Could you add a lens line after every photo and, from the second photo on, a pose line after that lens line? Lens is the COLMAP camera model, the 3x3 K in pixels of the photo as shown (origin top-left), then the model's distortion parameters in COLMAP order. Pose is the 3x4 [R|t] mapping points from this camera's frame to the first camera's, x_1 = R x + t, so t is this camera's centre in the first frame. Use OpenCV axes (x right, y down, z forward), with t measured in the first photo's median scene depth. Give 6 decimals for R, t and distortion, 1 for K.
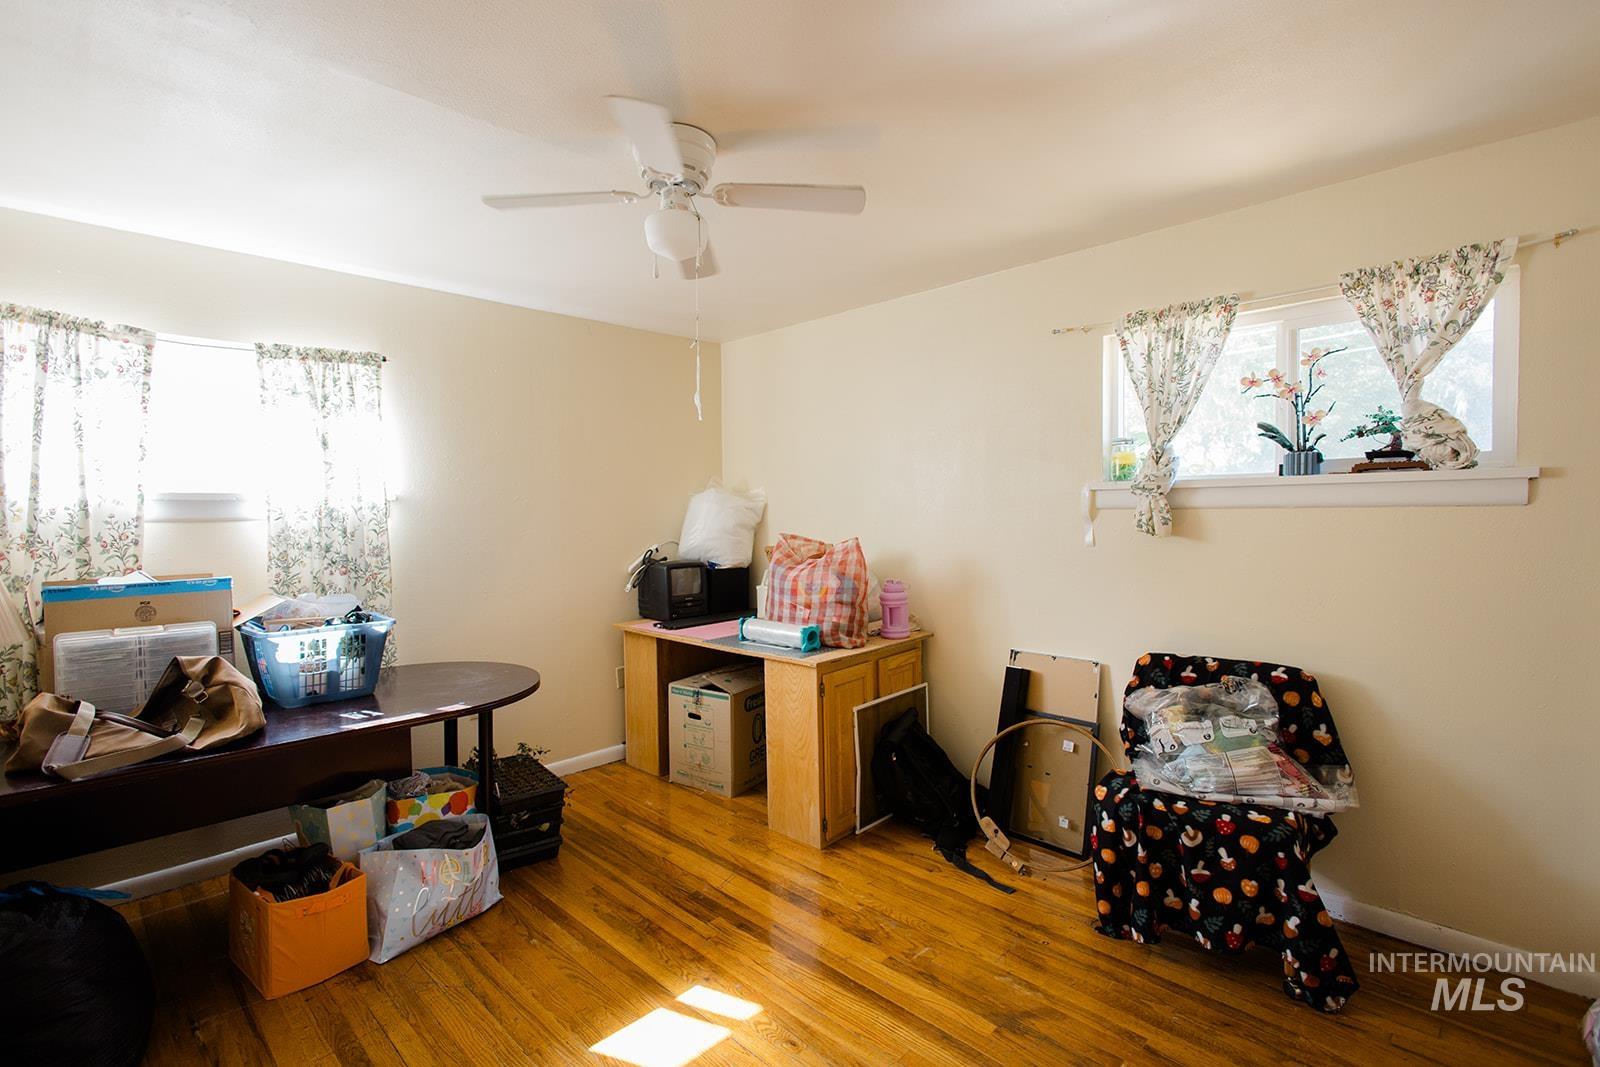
lens RADIAL K [[741.7, 0, 800.0], [0, 741.7, 533.5], [0, 0, 1]] dist [0.002750, -0.000247]
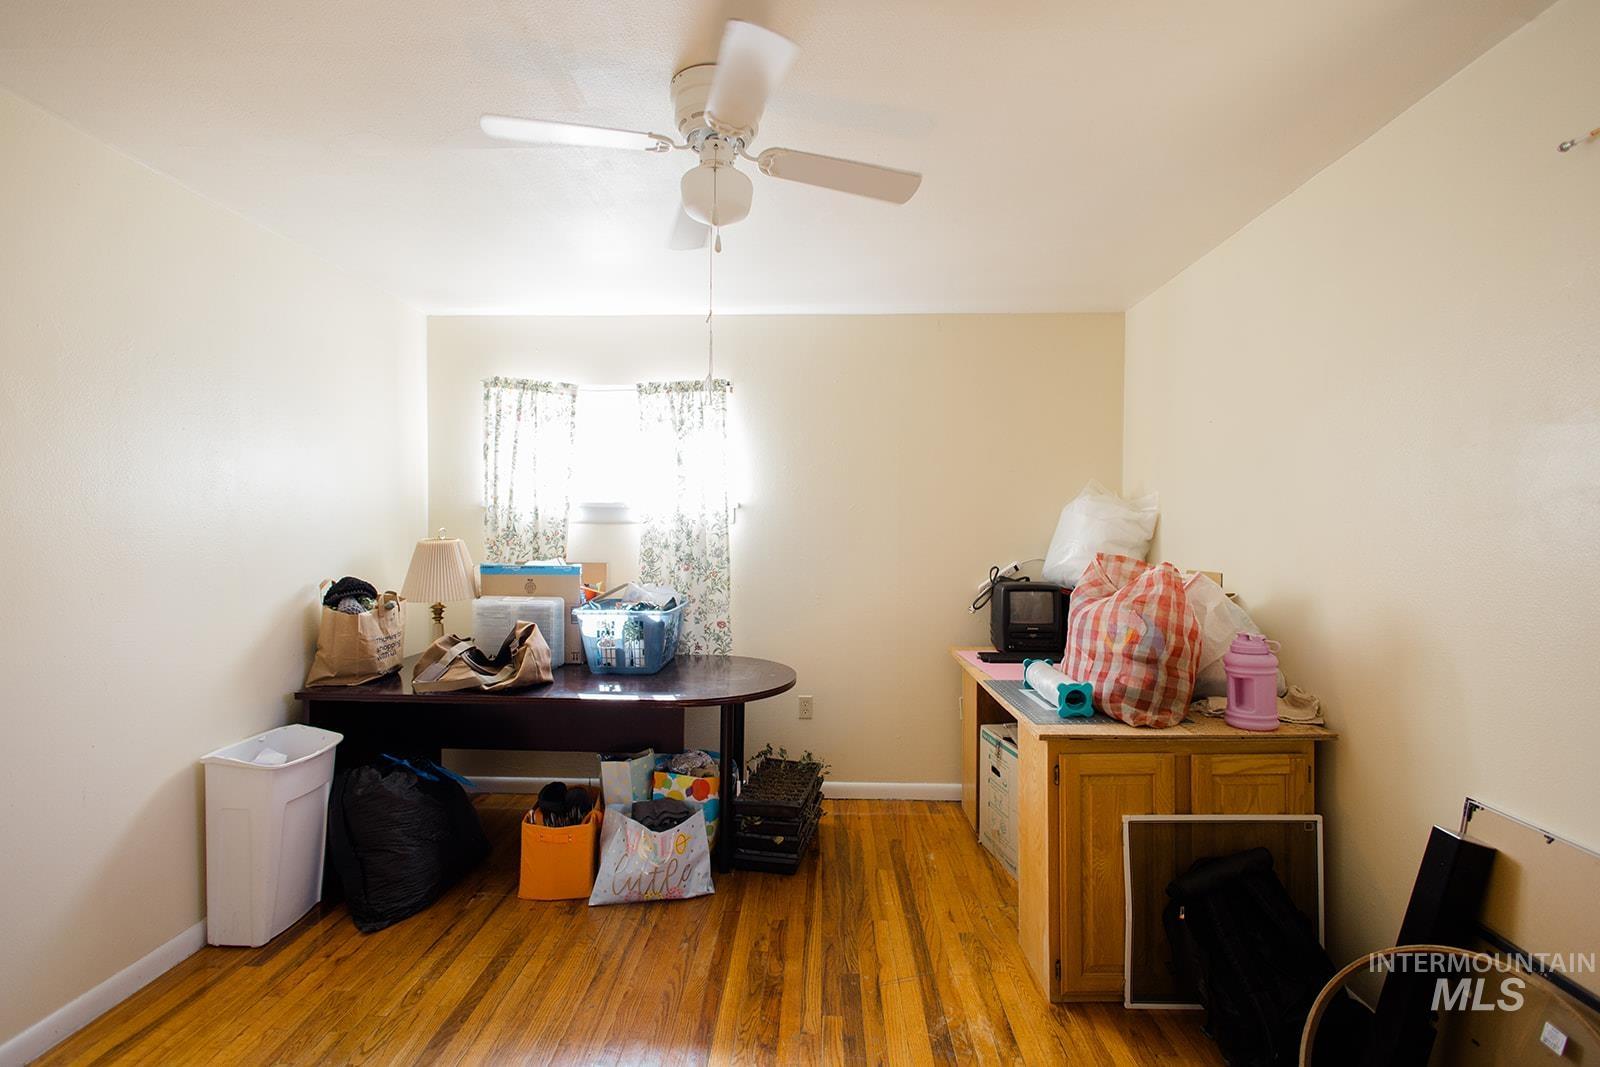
lens RADIAL K [[741.7, 0, 800.0], [0, 741.7, 533.5], [0, 0, 1]] dist [0.002750, -0.000247]
pose [[0.677653, 0.022960, -0.735023, 0.377918], [-0.039144, 0.999222, -0.004875, -0.004888], [0.734339, 0.032075, 0.678024, 0.337426]]
